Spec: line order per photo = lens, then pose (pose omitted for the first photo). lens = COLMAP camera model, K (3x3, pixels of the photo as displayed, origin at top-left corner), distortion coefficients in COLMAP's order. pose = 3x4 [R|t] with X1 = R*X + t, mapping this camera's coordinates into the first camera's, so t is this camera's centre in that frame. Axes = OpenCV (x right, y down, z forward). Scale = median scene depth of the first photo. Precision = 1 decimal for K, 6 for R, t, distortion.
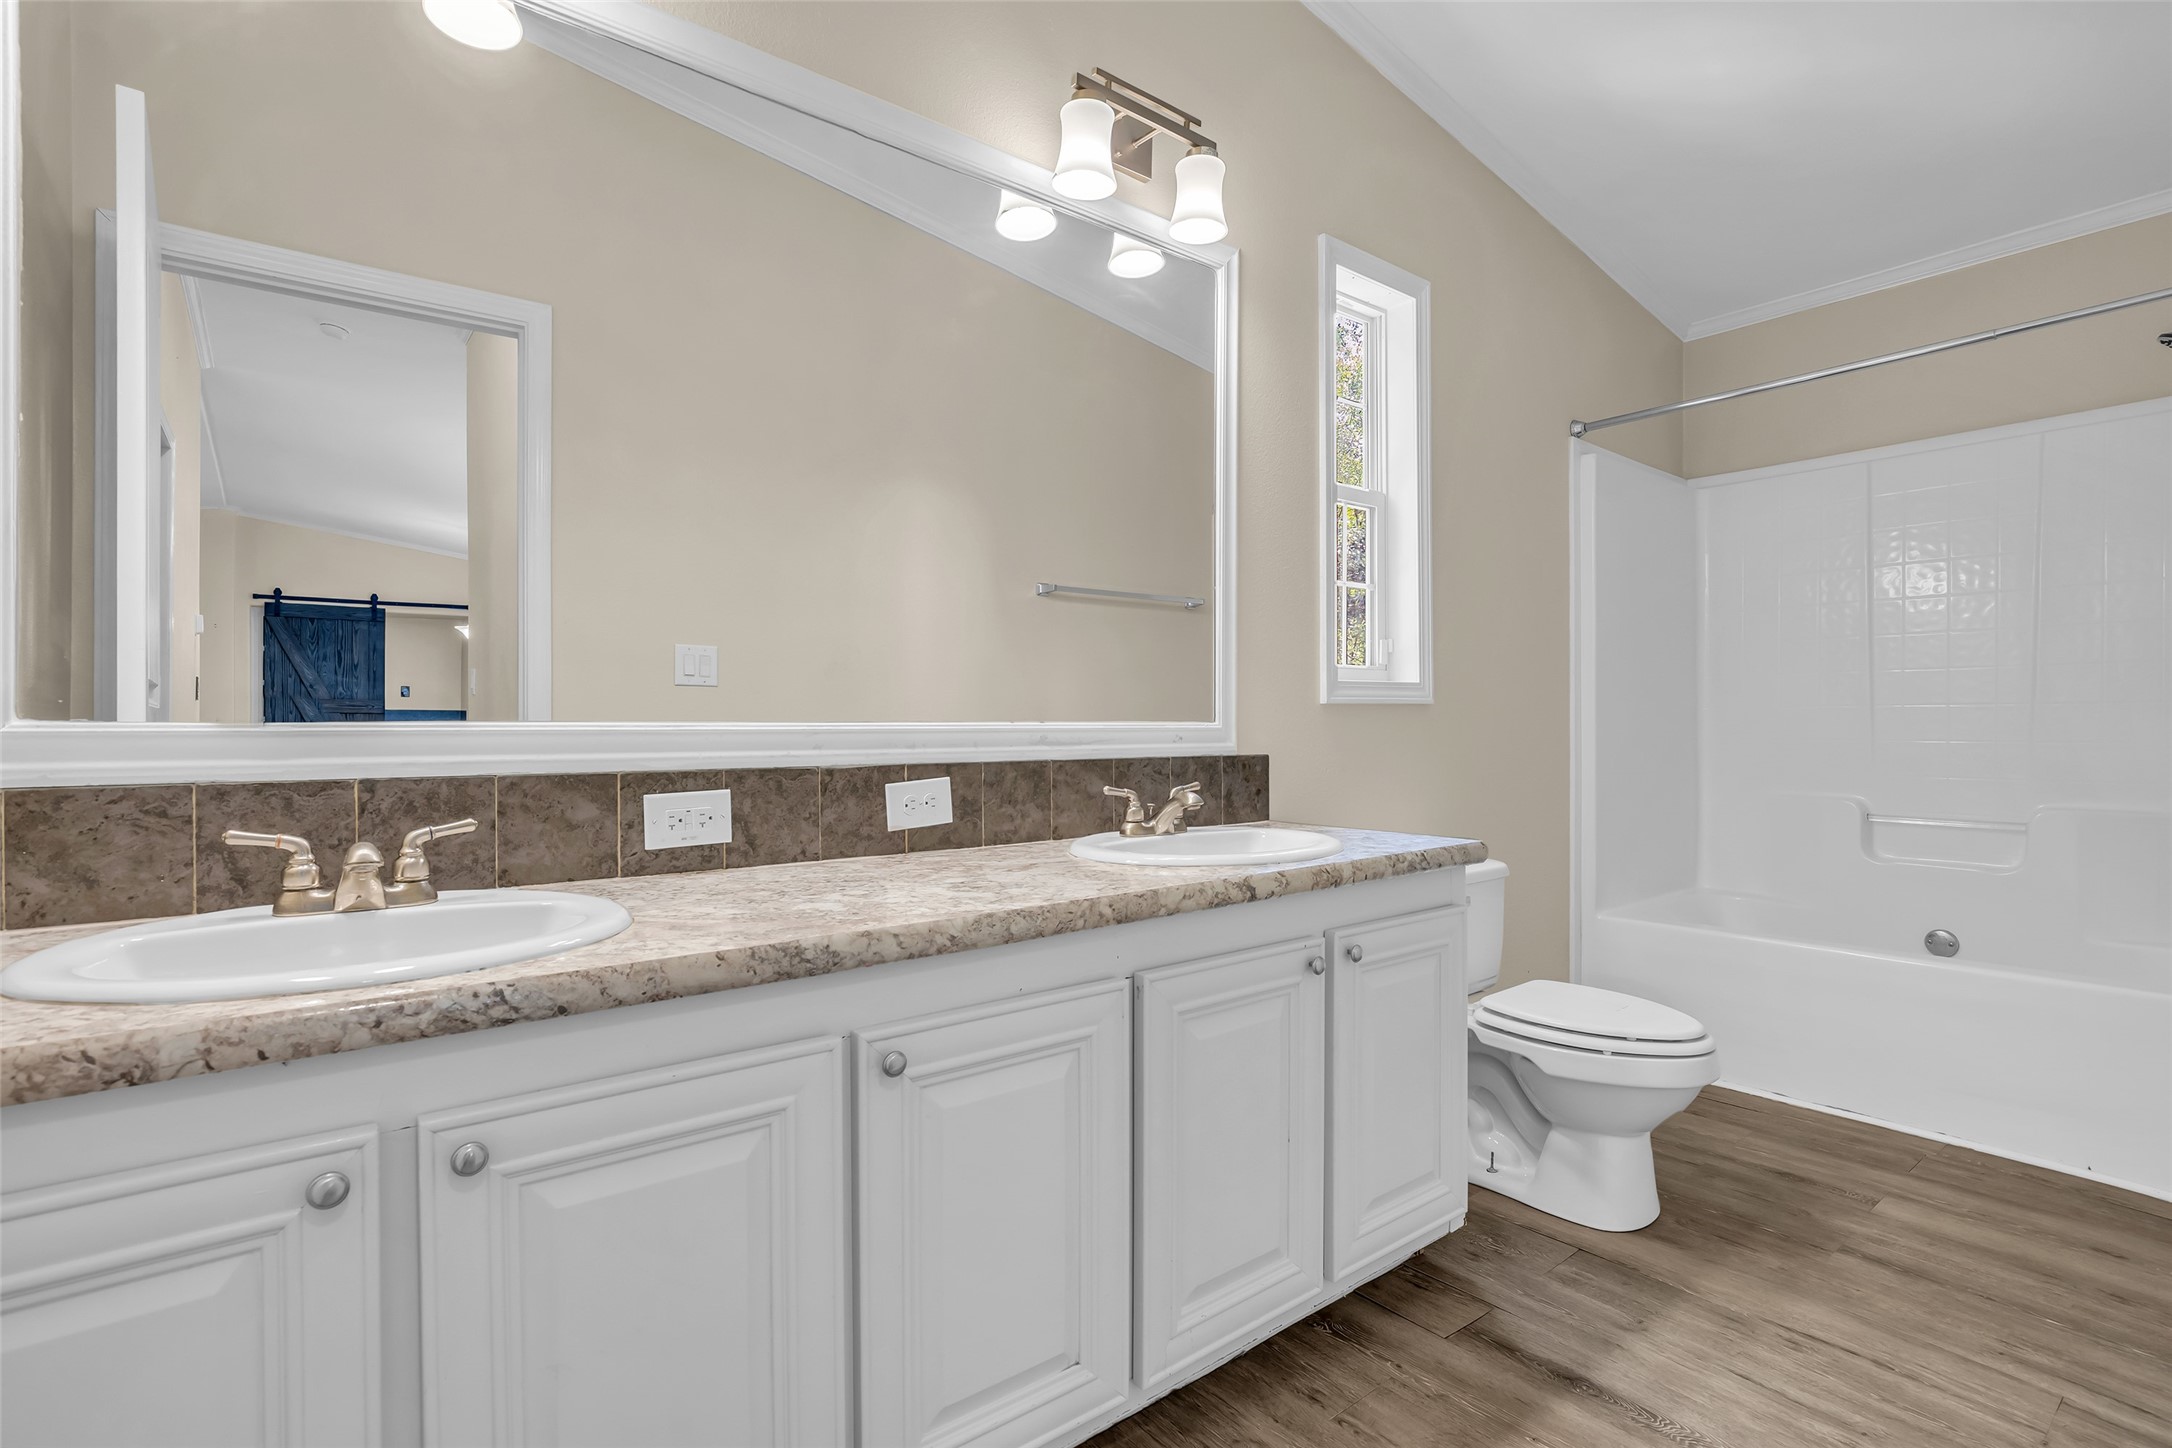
lens RADIAL K [[994.6, 0, 1080.9], [0, 994.6, 742.4], [0, 0, 1]] dist [-0.018146, 0.006119]
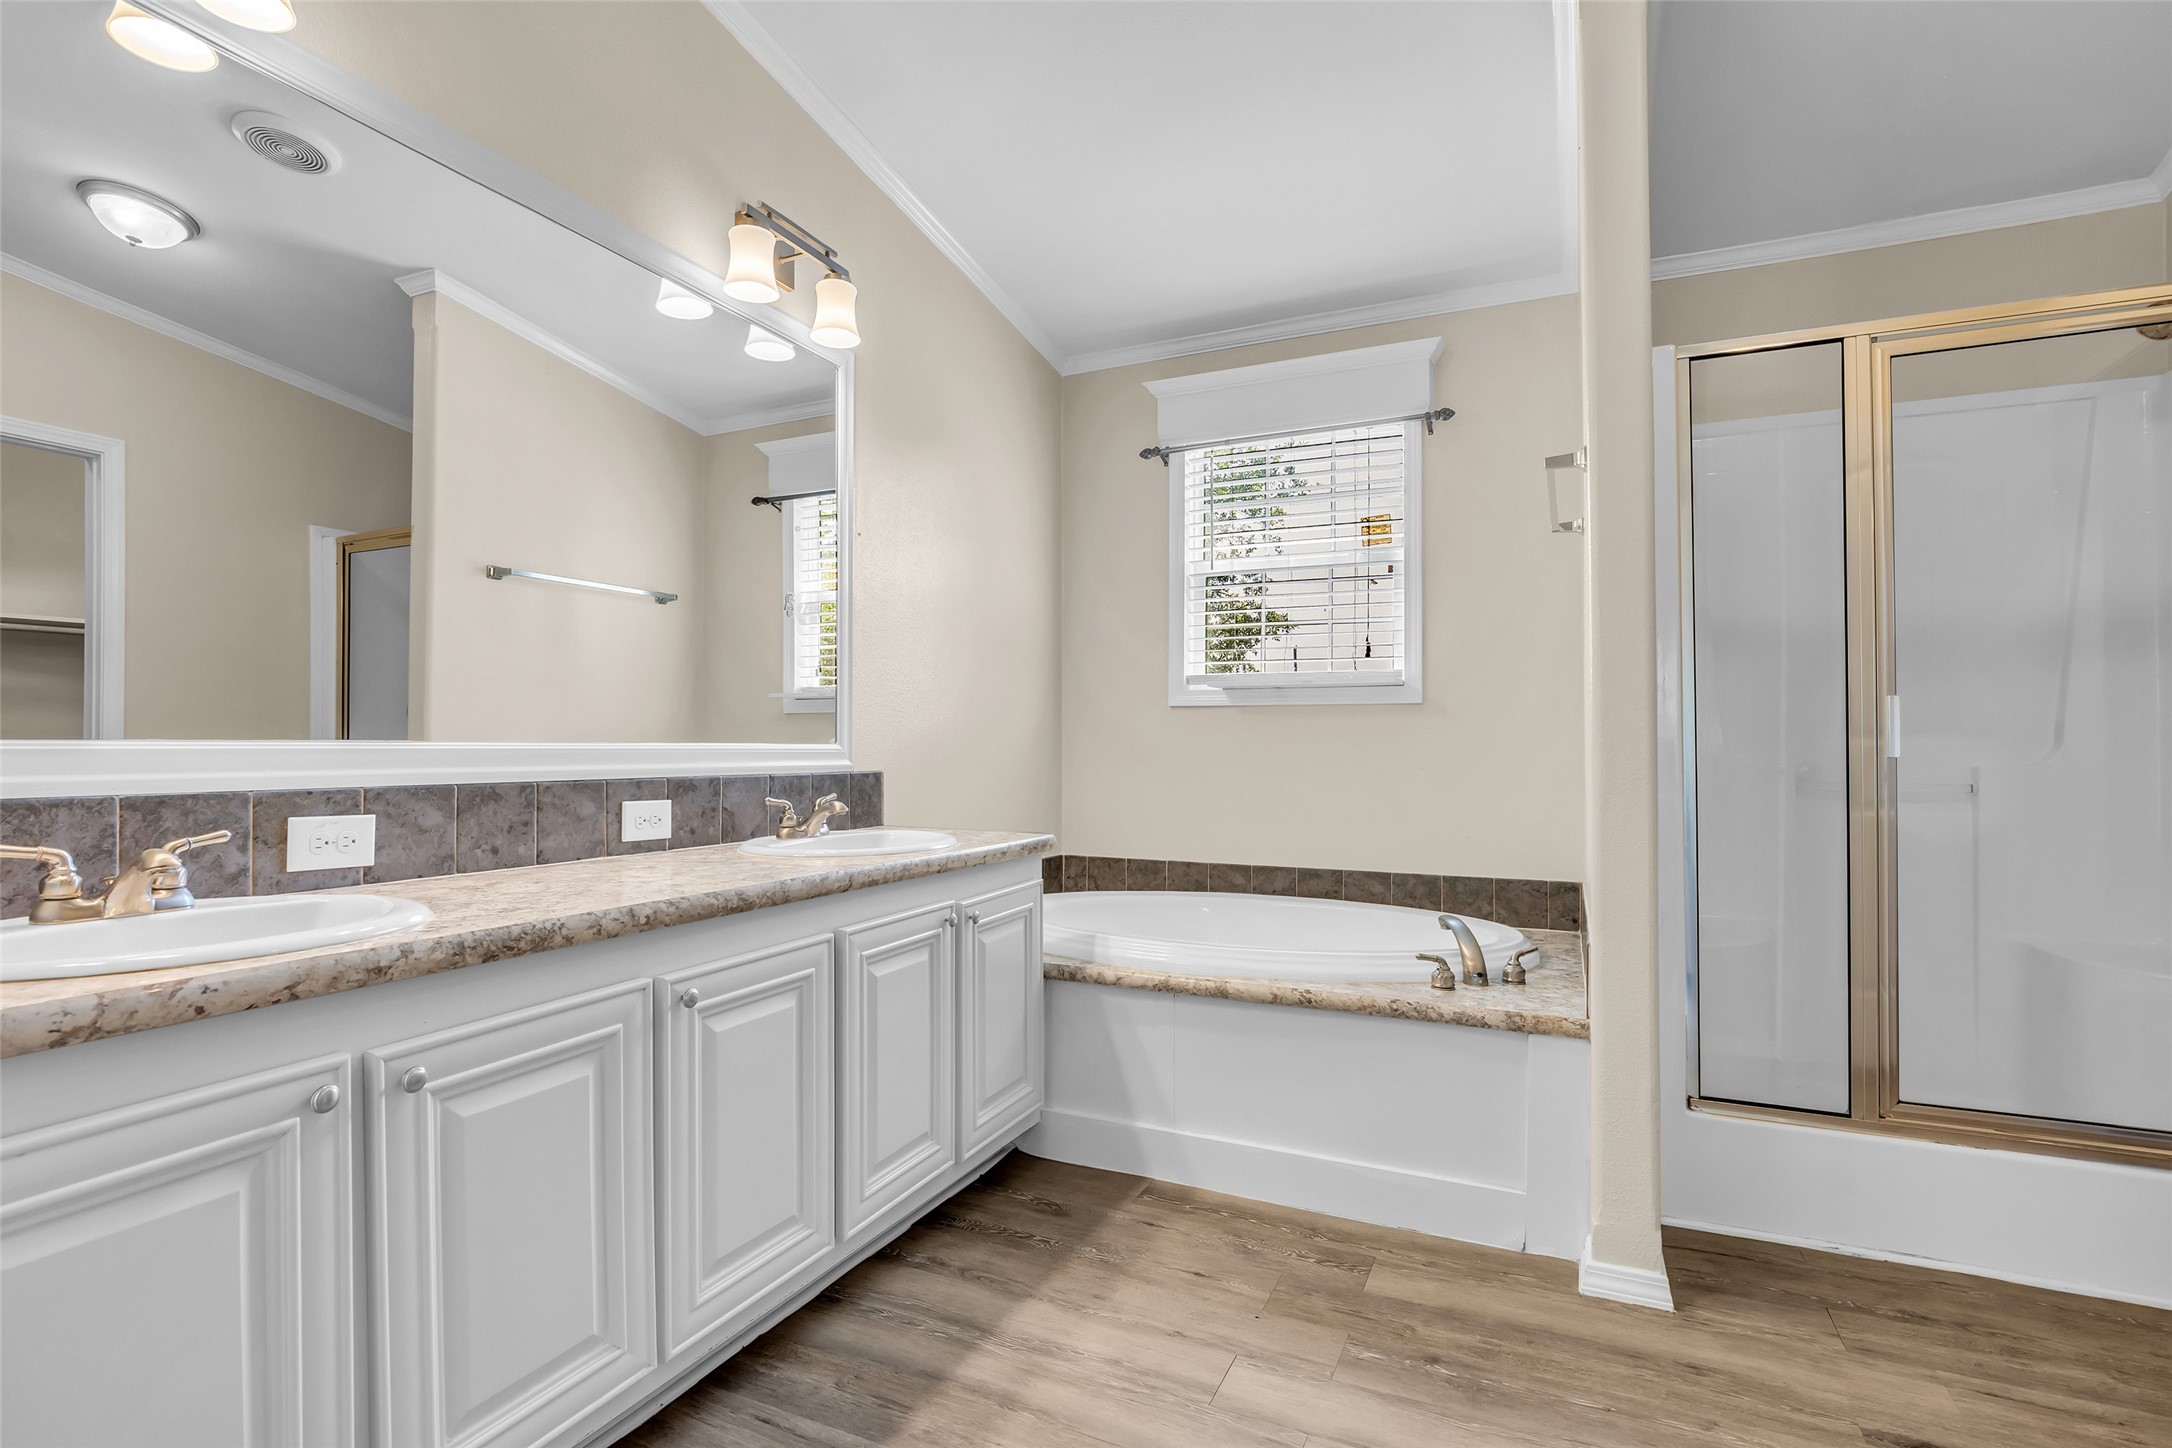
lens RADIAL K [[994.6, 0, 1080.9], [0, 994.6, 742.4], [0, 0, 1]] dist [-0.018146, 0.006119]
pose [[0.891306, 0.014993, 0.453155, -0.187073], [-0.006823, 0.999783, -0.019658, -0.002473], [-0.453351, 0.014430, 0.891215, -0.261598]]
